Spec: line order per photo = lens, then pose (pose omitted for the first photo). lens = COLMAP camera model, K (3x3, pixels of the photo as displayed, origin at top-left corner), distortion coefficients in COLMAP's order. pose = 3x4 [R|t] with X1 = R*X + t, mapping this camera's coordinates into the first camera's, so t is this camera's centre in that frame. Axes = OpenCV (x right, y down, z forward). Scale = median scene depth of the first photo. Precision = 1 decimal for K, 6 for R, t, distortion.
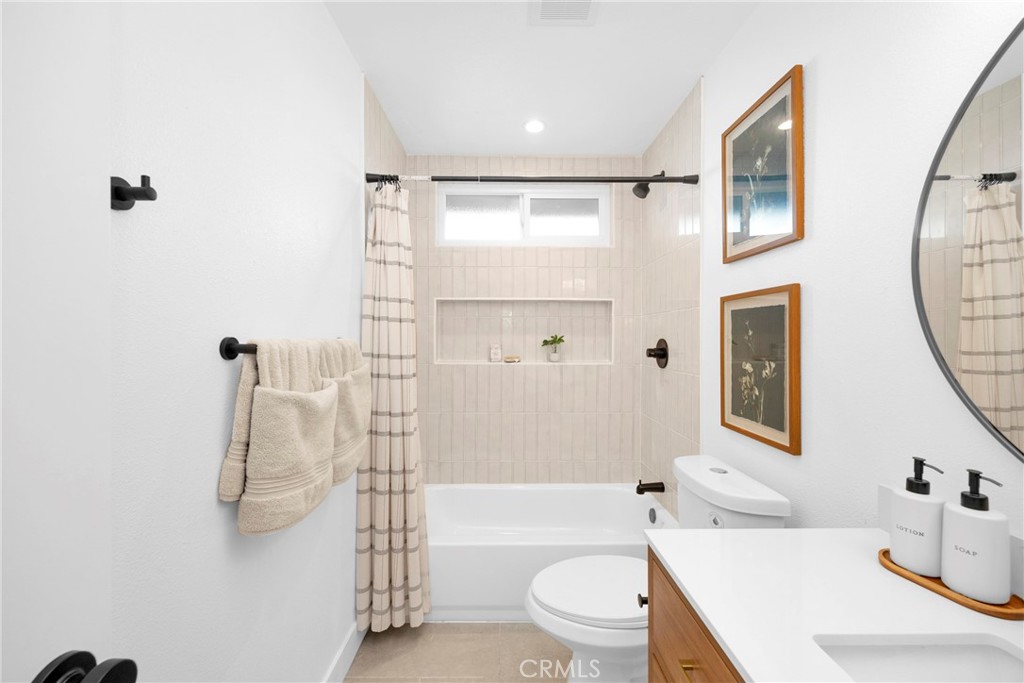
lens RADIAL K [[407.0, 0, 512.0], [0, 407.0, 341.5], [0, 0, 1]] dist [0.002044, 0.000398]
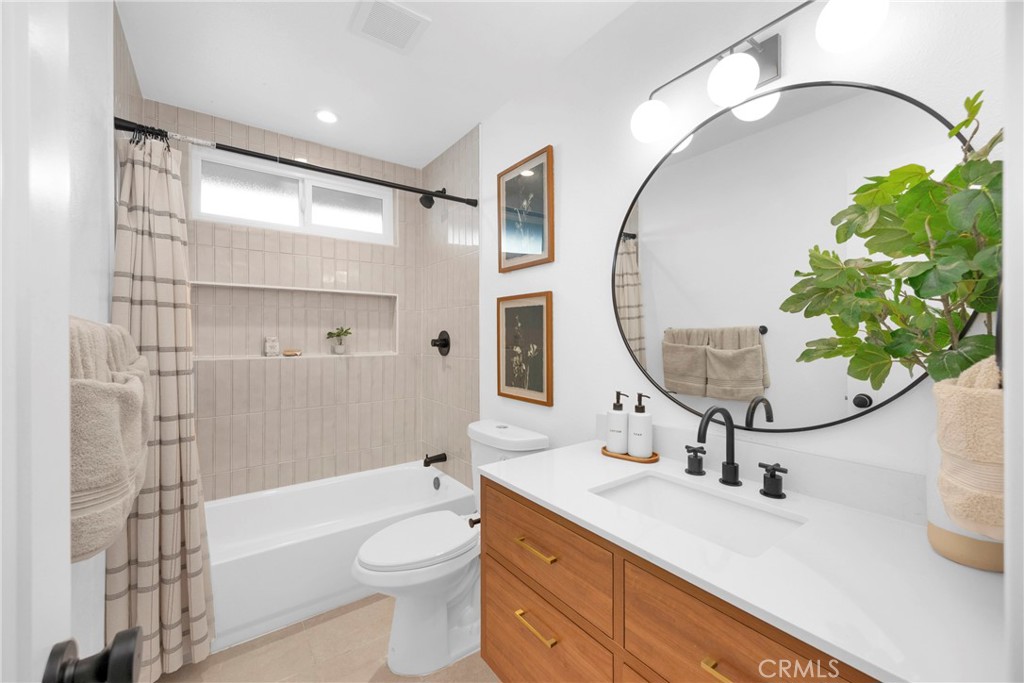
lens RADIAL K [[407.0, 0, 512.0], [0, 407.0, 341.5], [0, 0, 1]] dist [0.002044, 0.000398]
pose [[0.811629, -0.010781, 0.584074, -0.199308], [0.007288, 0.999939, 0.008330, 0.019664], [-0.584128, -0.002505, 0.811658, -0.087964]]
